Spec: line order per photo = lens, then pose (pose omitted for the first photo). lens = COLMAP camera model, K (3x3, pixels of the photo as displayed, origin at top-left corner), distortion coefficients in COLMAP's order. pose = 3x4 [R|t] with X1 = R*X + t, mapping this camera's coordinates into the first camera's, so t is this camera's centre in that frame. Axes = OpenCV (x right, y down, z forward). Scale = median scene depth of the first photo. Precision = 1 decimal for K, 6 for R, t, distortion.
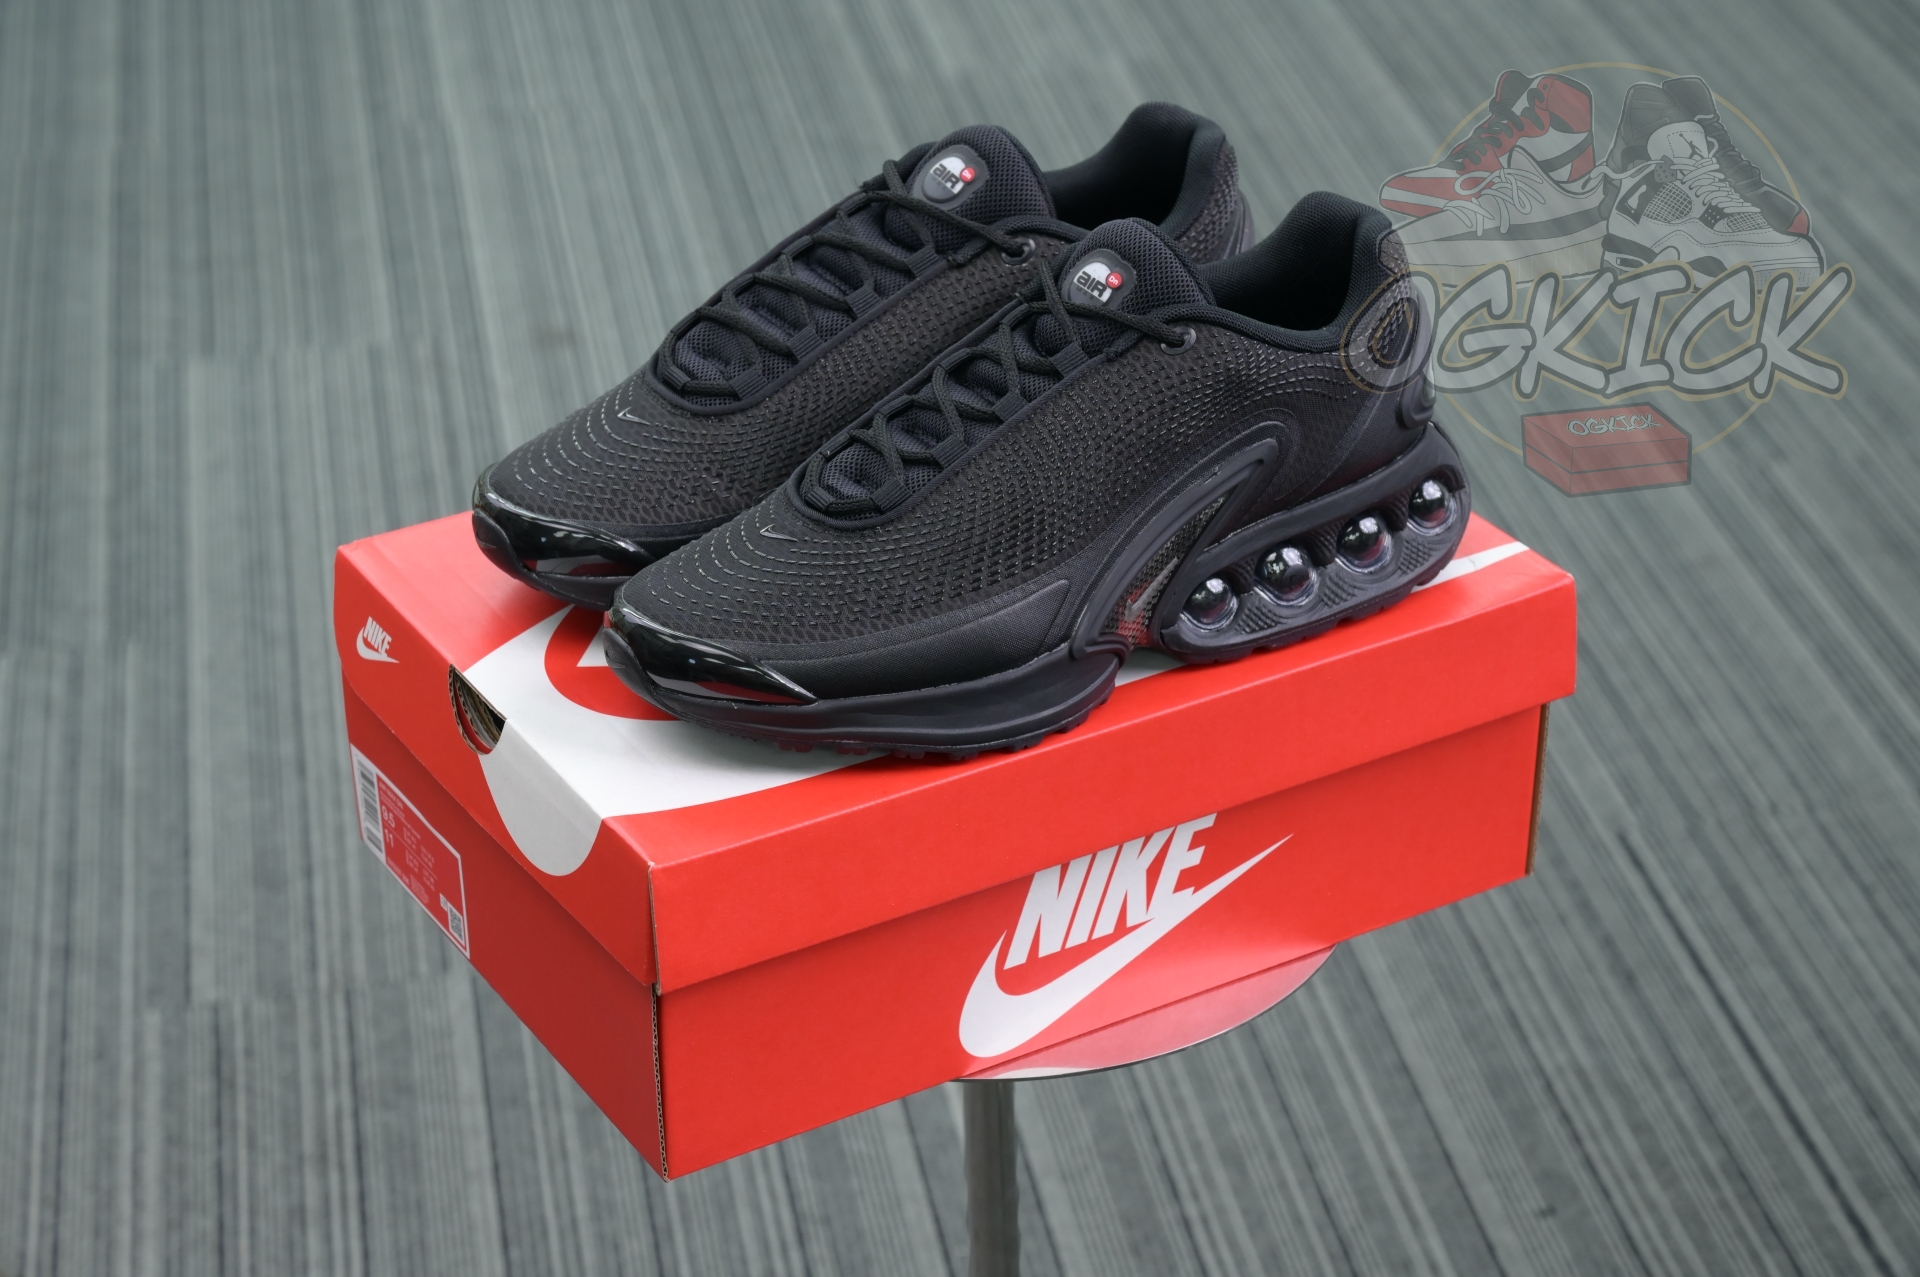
lens RADIAL K [[3874.7, 0, 960.0], [0, 3874.7, 638.5], [0, 0, 1]] dist [0.001362, 0.041972]
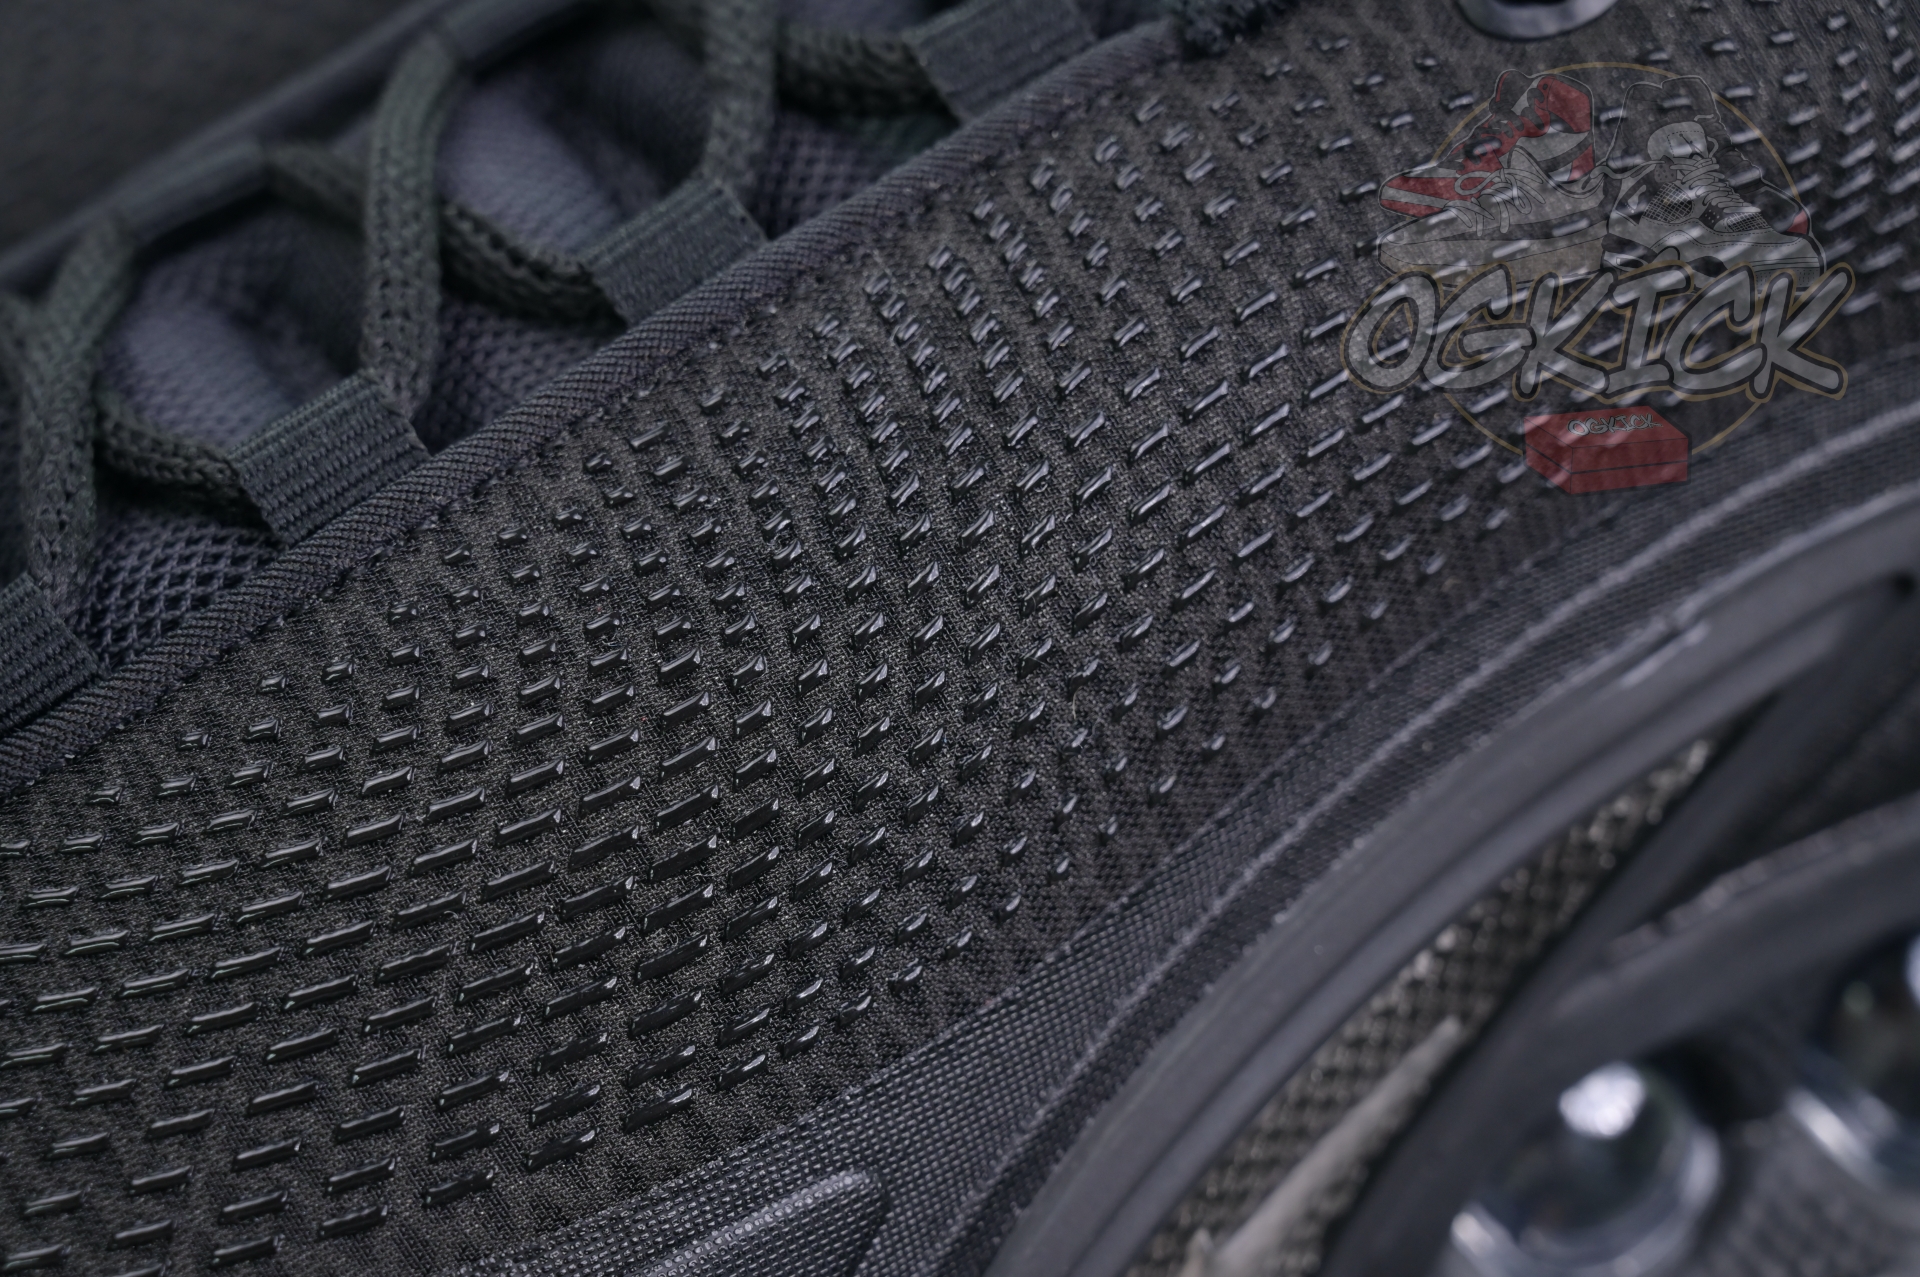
lens RADIAL K [[3874.7, 0, 960.0], [0, 3874.7, 638.5], [0, 0, 1]] dist [0.001362, 0.041972]
pose [[0.992888, 0.079992, -0.088170, 0.046193], [-0.071636, 0.992975, 0.094175, -0.059178], [0.095084, -0.087189, 0.991644, 0.794338]]
